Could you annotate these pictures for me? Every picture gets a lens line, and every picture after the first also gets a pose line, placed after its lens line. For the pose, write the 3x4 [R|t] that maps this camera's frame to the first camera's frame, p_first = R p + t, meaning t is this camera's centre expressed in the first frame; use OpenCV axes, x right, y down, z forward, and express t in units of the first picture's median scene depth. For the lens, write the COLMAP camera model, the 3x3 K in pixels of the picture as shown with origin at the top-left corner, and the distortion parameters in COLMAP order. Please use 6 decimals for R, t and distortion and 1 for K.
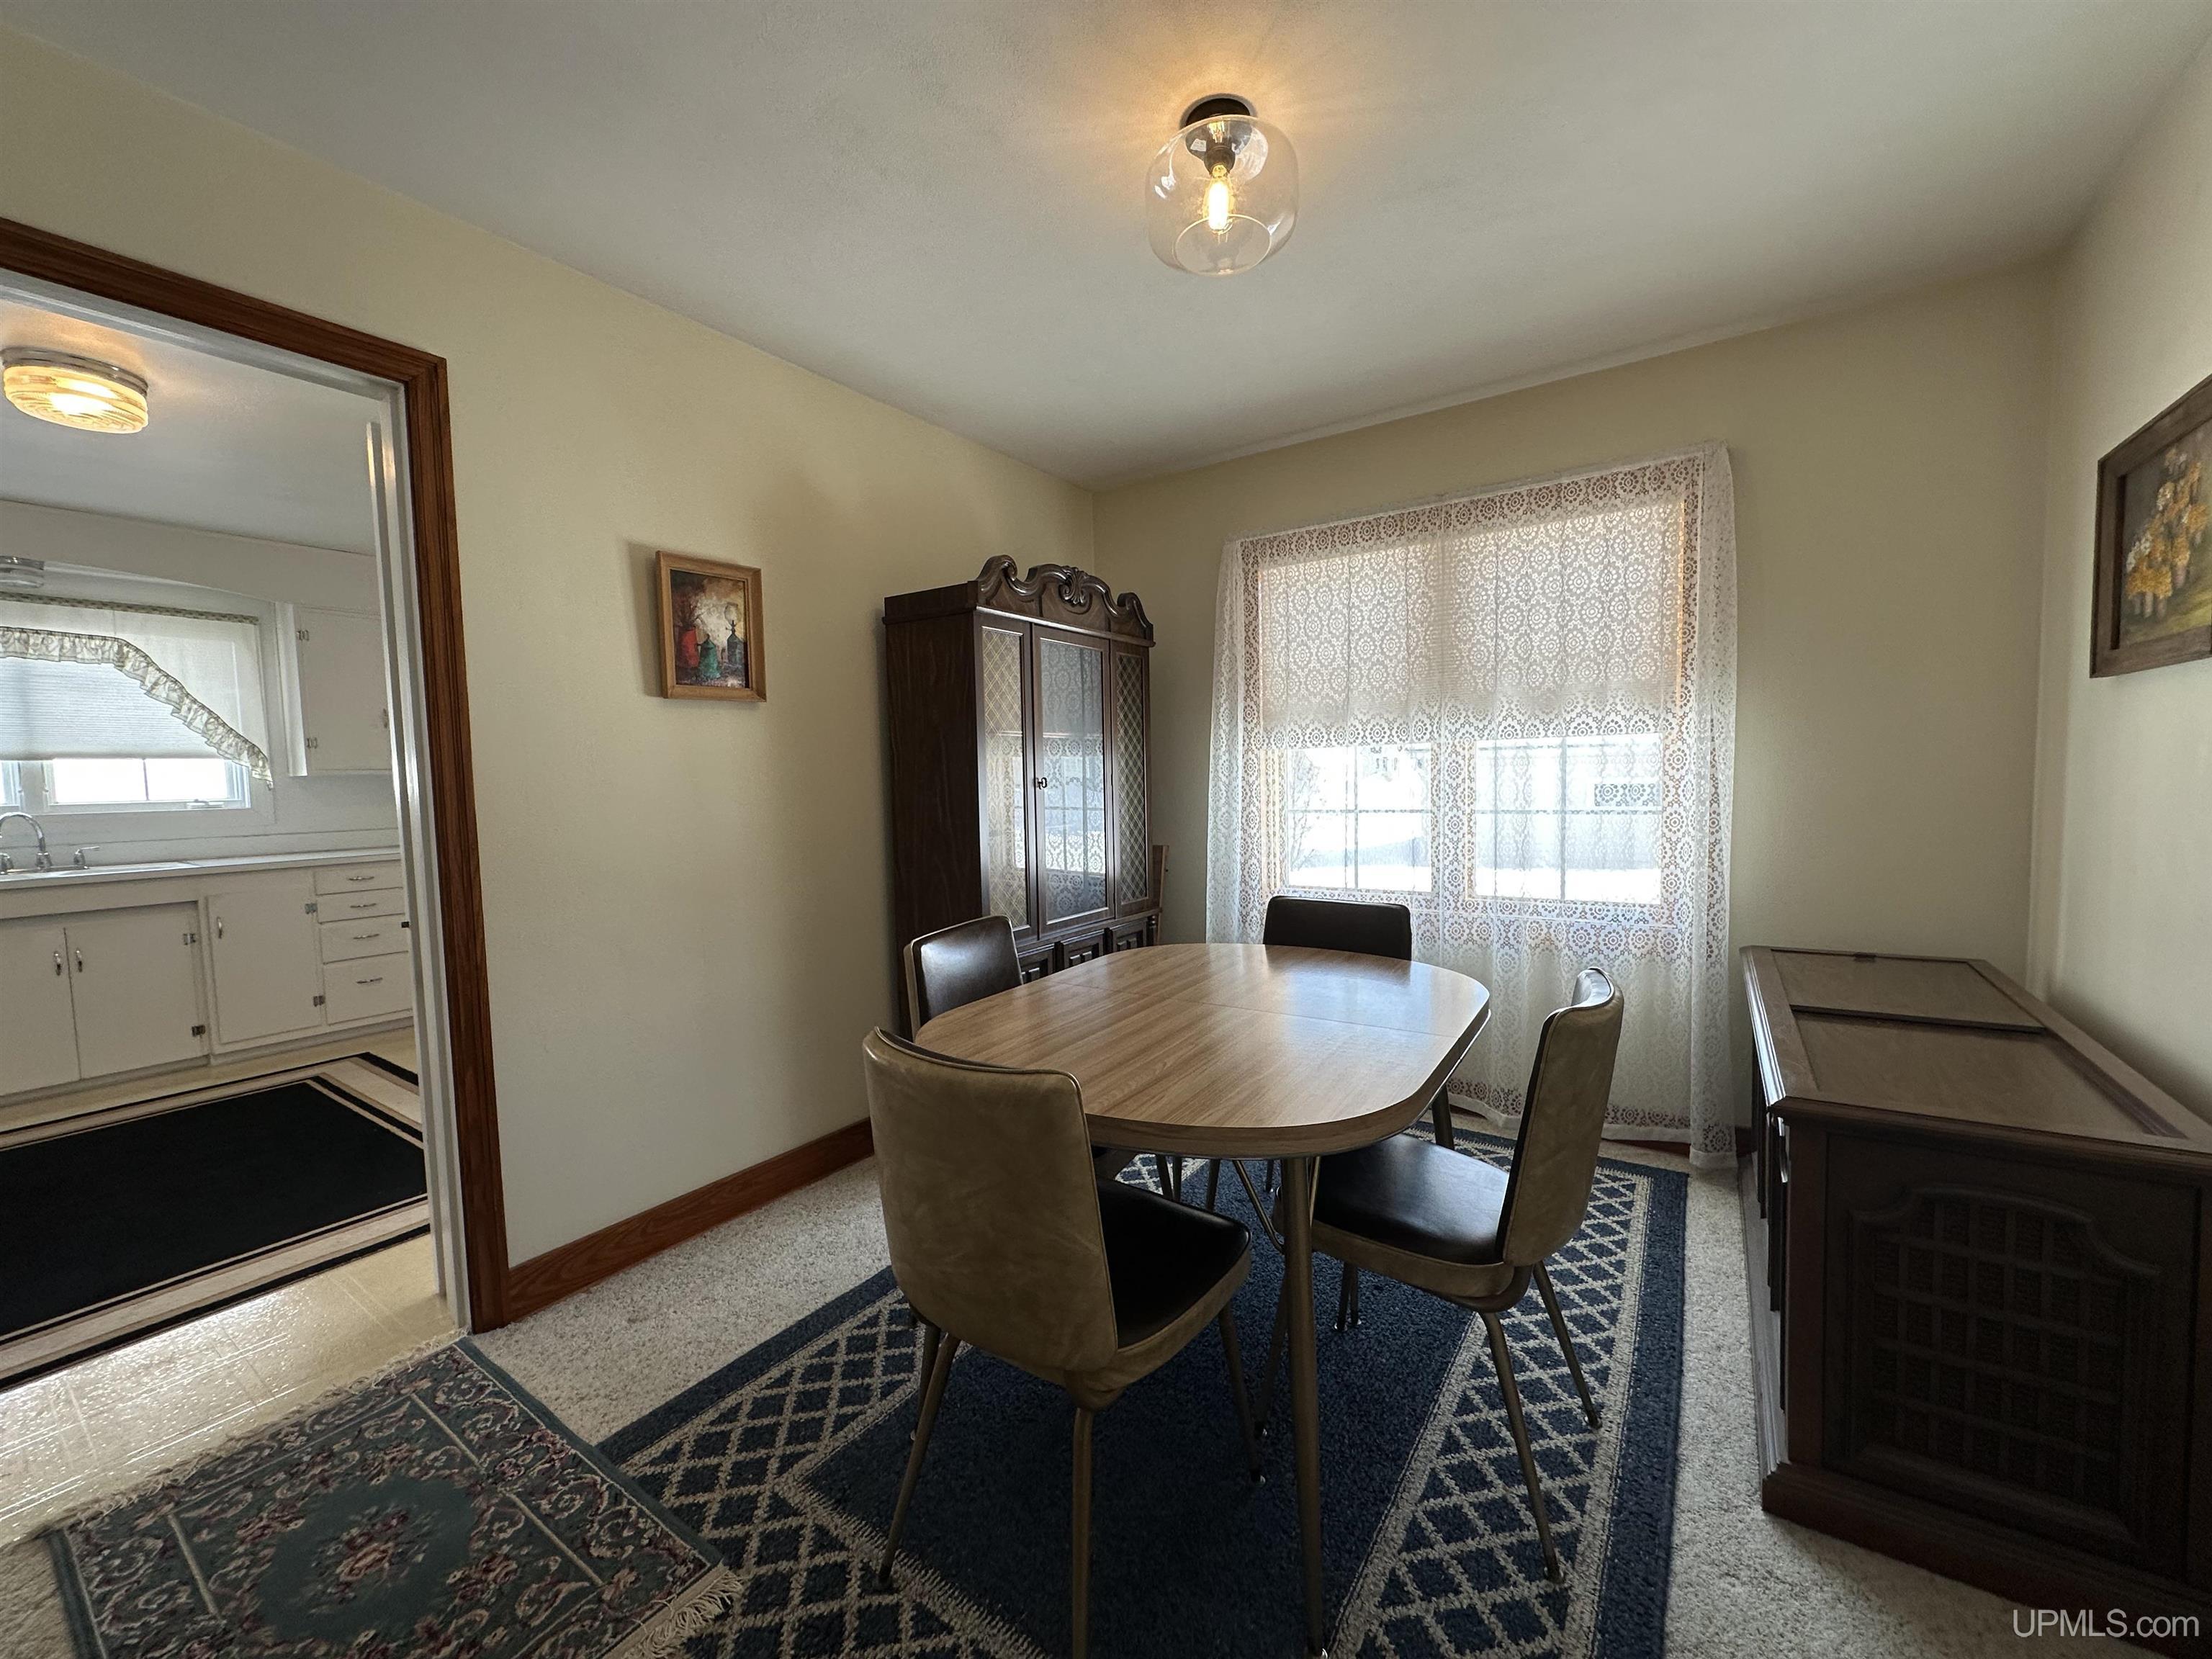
lens RADIAL K [[879.6, 0, 1100.9], [0, 879.6, 833.0], [0, 0, 1]] dist [-0.003272, 0.000800]
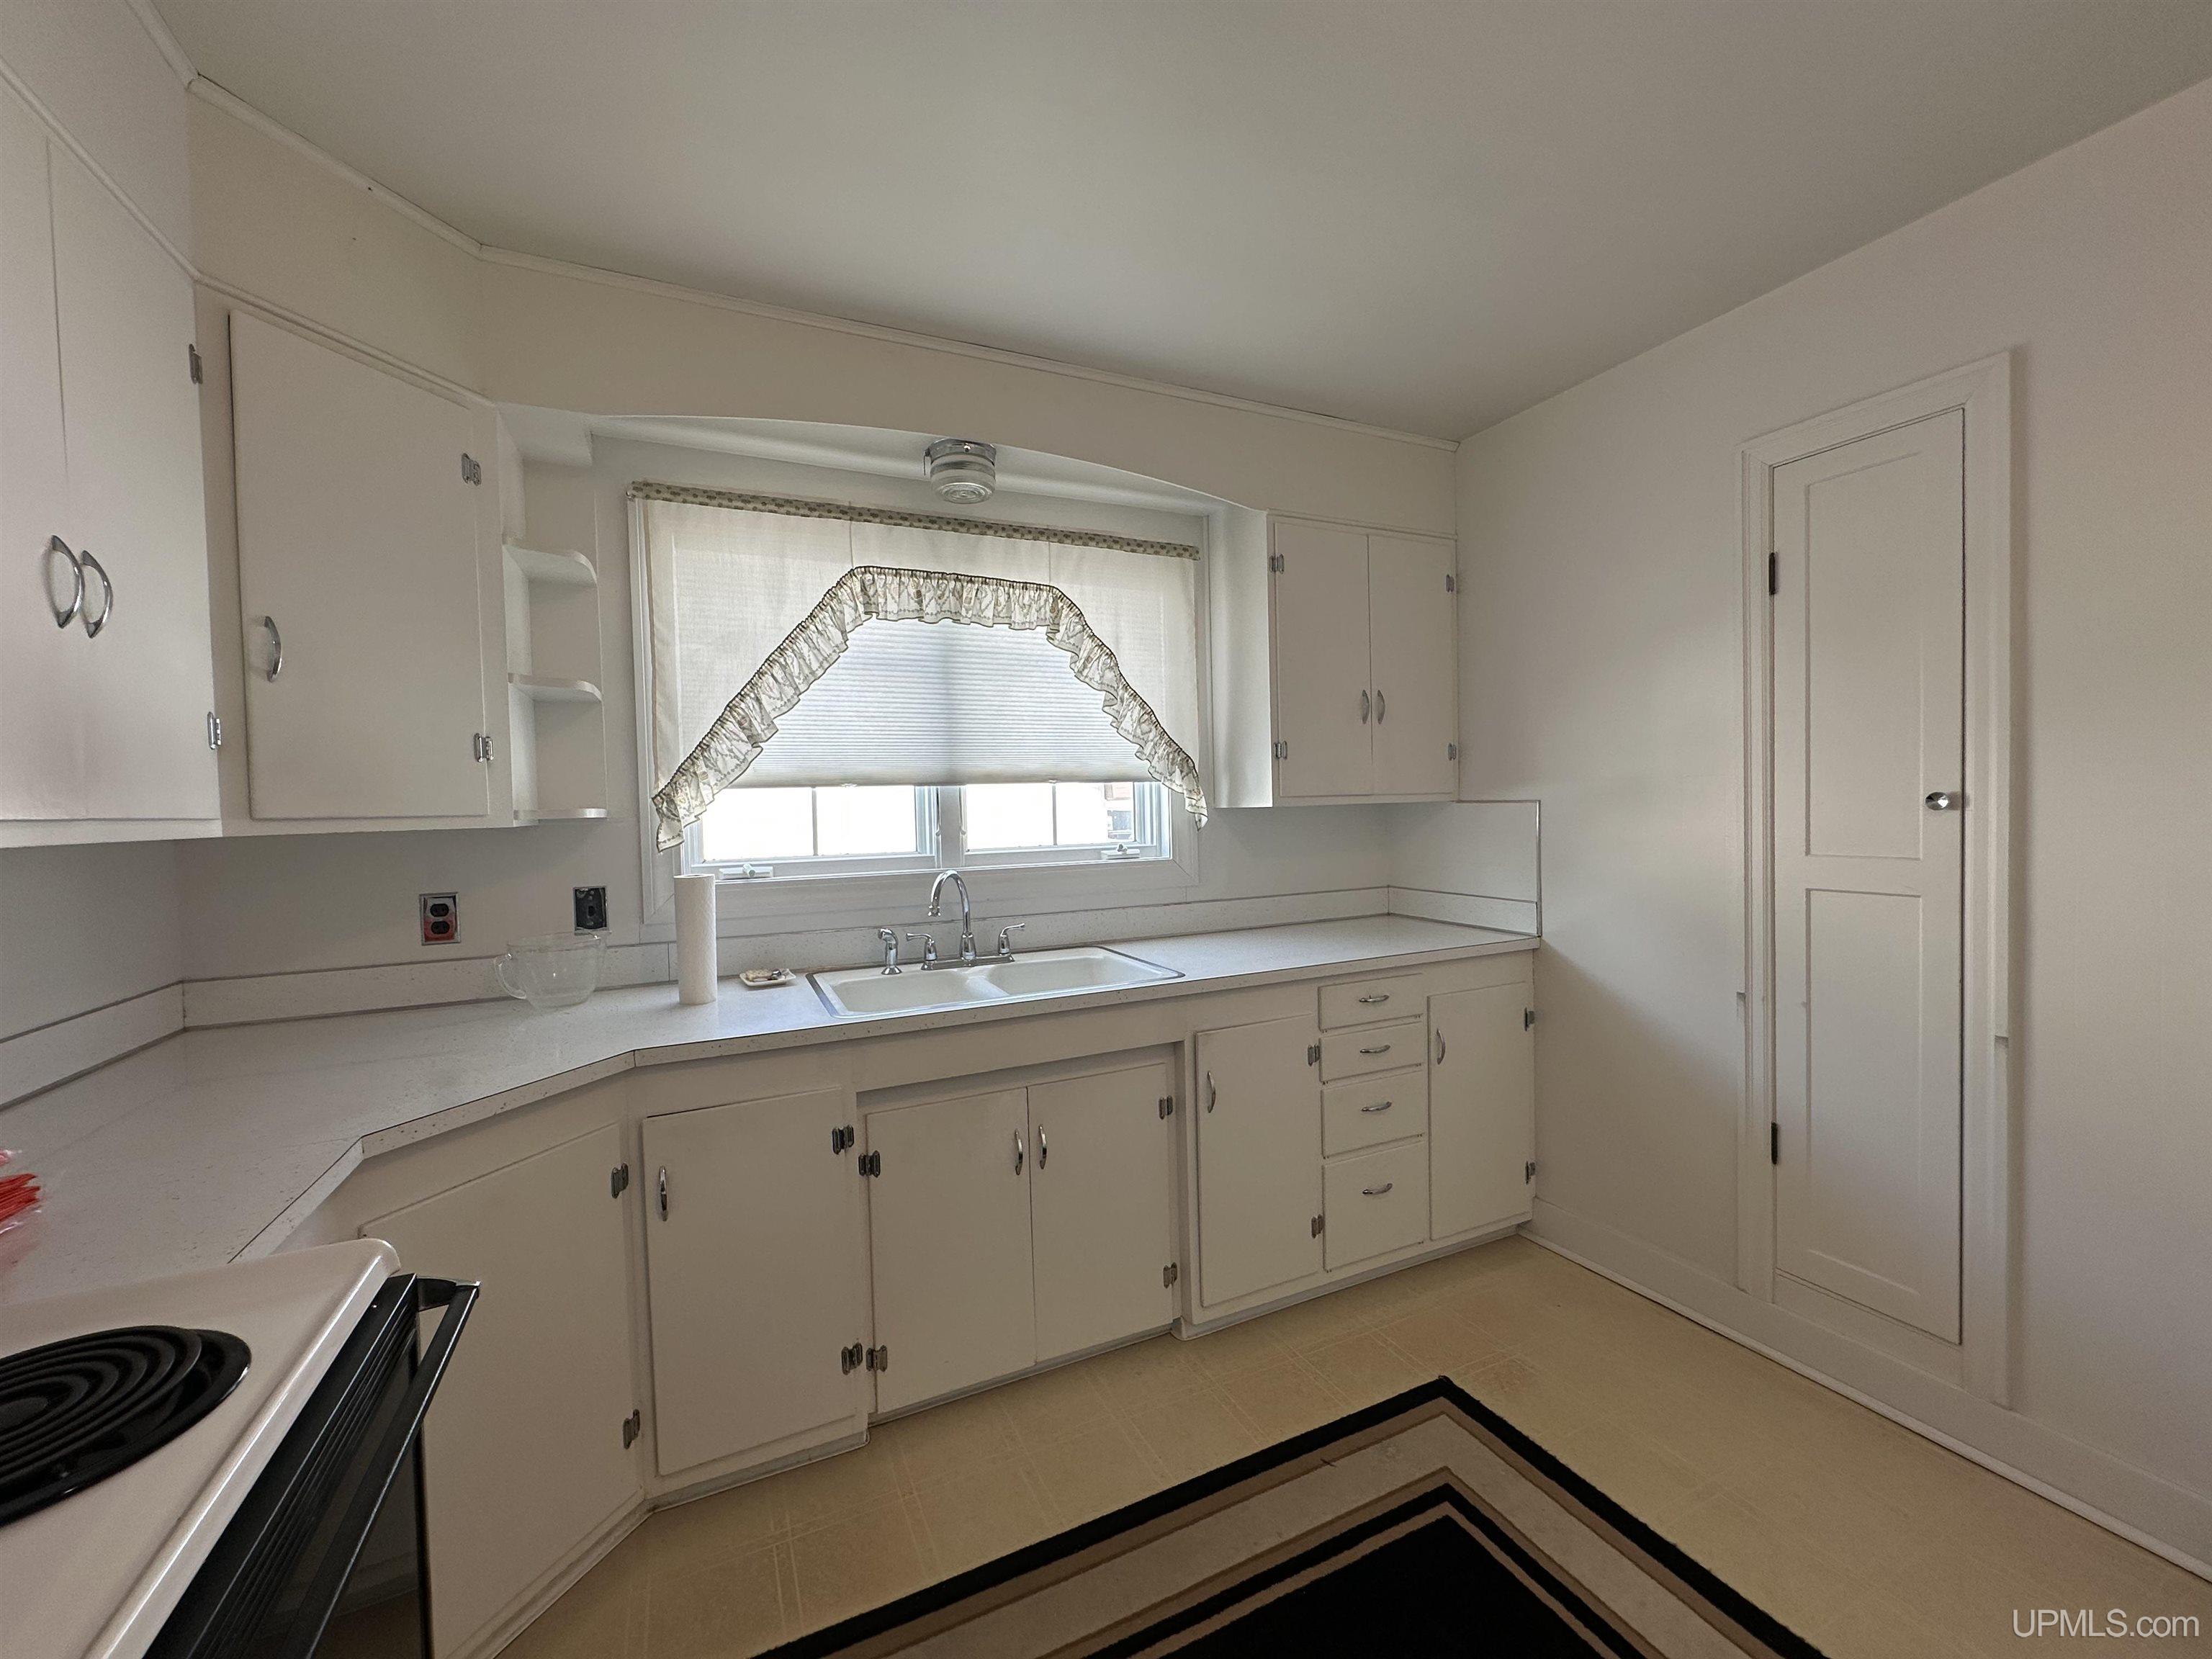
lens RADIAL K [[879.6, 0, 1100.9], [0, 879.6, 833.0], [0, 0, 1]] dist [-0.003272, 0.000800]
pose [[0.865273, 0.014440, -0.501093, -0.771075], [-0.026871, 0.999484, -0.017597, -0.038029], [0.500581, 0.028691, 0.865214, 0.480917]]
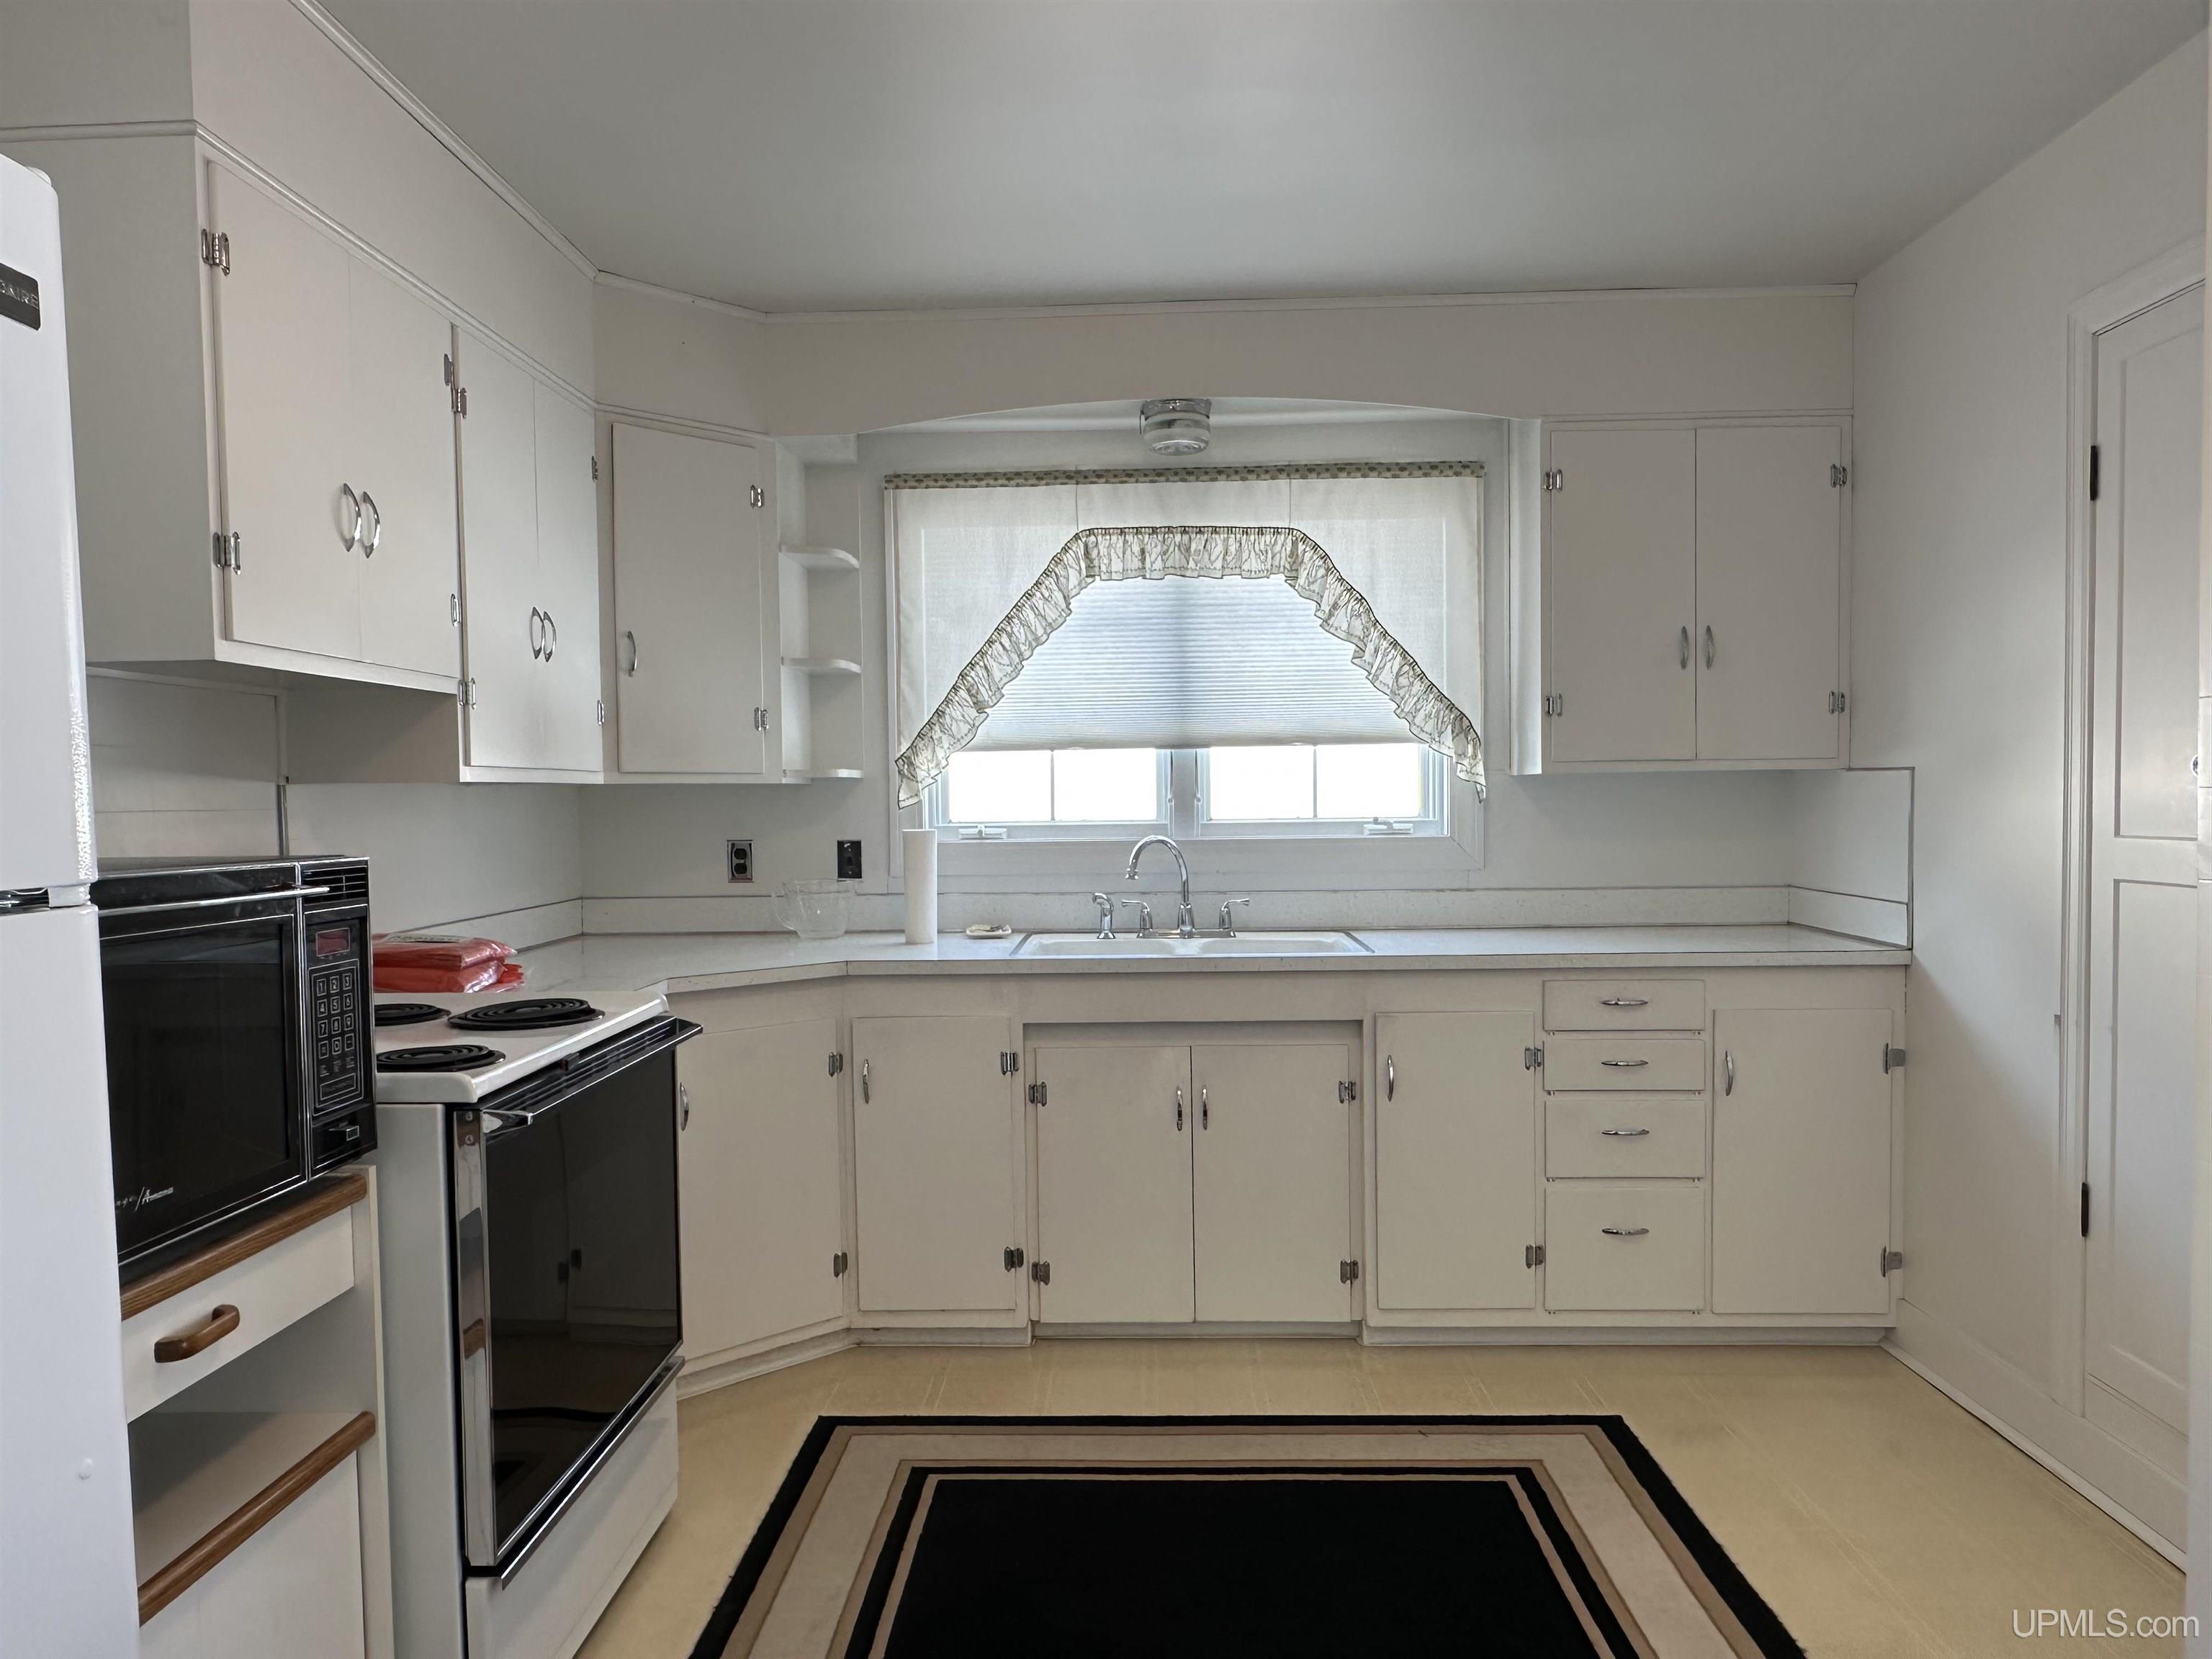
lens RADIAL K [[1482.8, 0, 1093.7], [0, 1482.8, 859.7], [0, 0, 1]] dist [-0.000034, -0.002849]
pose [[0.540295, 0.047828, -0.840116, -0.381378], [-0.055136, 0.998250, 0.021371, -0.024163], [0.839668, 0.034774, 0.541986, 0.384686]]
